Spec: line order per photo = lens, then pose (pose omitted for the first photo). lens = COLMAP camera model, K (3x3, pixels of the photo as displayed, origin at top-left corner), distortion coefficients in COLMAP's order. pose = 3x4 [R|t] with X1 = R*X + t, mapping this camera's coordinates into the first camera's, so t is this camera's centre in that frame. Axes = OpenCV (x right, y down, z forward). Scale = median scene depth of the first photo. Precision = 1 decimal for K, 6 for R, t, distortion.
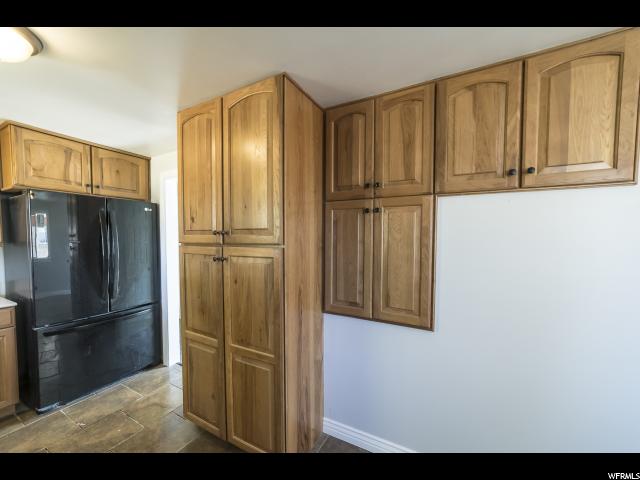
lens RADIAL K [[243.3, 0, 323.2], [0, 243.3, 243.6], [0, 0, 1]] dist [-0.001436, 0.000091]
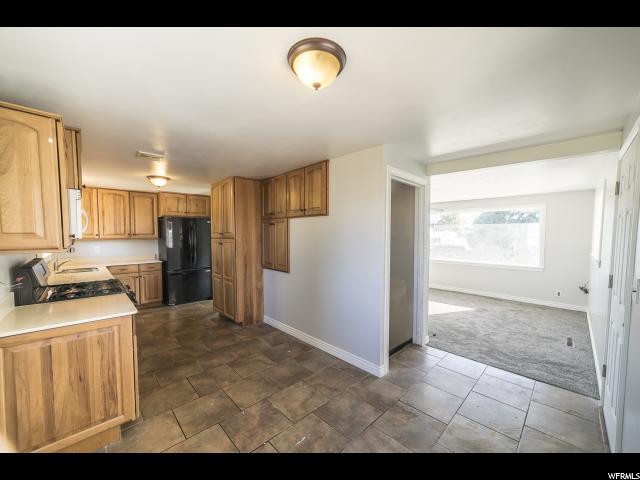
lens RADIAL K [[253.2, 0, 315.3], [0, 253.2, 243.9], [0, 0, 1]] dist [-0.003966, 0.000333]
pose [[0.942846, 0.006959, -0.333157, 1.255435], [-0.005029, 0.999965, 0.006655, 0.037391], [0.333192, -0.004600, 0.942848, -1.071614]]
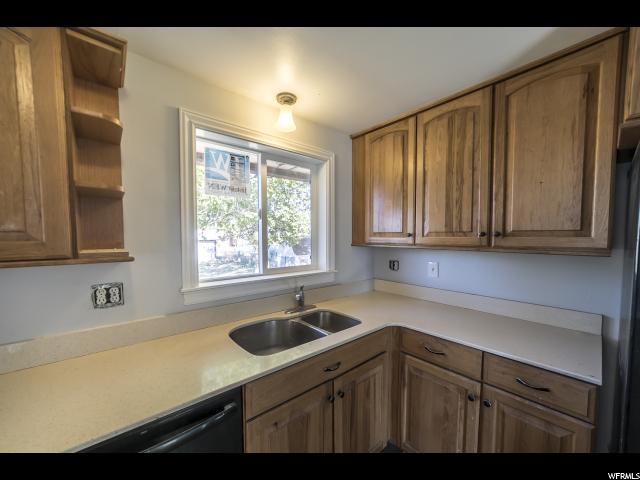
lens RADIAL K [[253.2, 0, 323.1], [0, 253.2, 245.3], [0, 0, 1]] dist [-0.003966, 0.000333]
pose [[-0.355015, 0.032714, -0.934288, -0.703734], [-0.035705, 0.998184, 0.048519, -0.023240], [0.934179, 0.050584, -0.353202, 0.726638]]
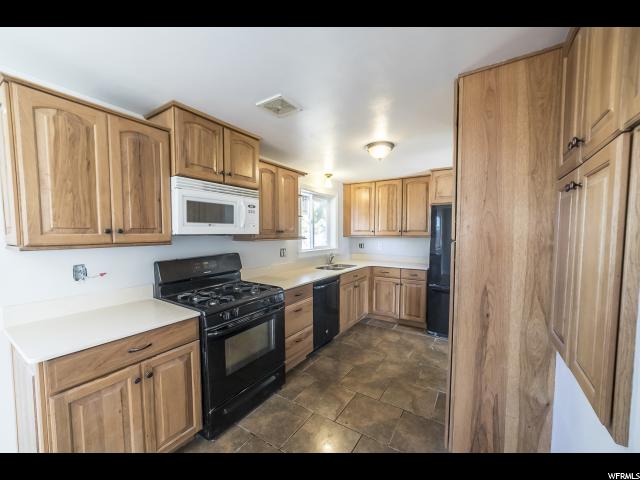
lens RADIAL K [[253.2, 0, 323.5], [0, 253.2, 243.8], [0, 0, 1]] dist [-0.003966, 0.000333]
pose [[-0.073833, 0.043340, -0.996328, 0.750952], [-0.039402, 0.998148, 0.046339, -0.001027], [0.996492, 0.042679, -0.071988, 0.386089]]
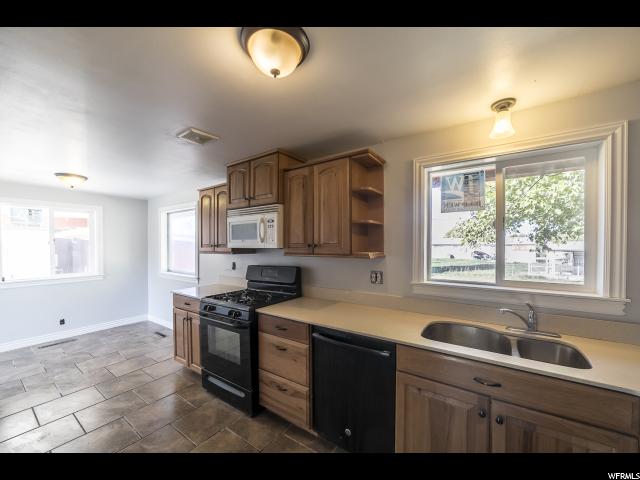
lens RADIAL K [[253.2, 0, 324.4], [0, 253.2, 247.7], [0, 0, 1]] dist [-0.003966, 0.000333]
pose [[-0.994208, -0.004020, 0.107399, -1.010320], [0.001272, 0.998790, 0.049162, -0.045885], [-0.107467, 0.049014, -0.993000, 1.236356]]
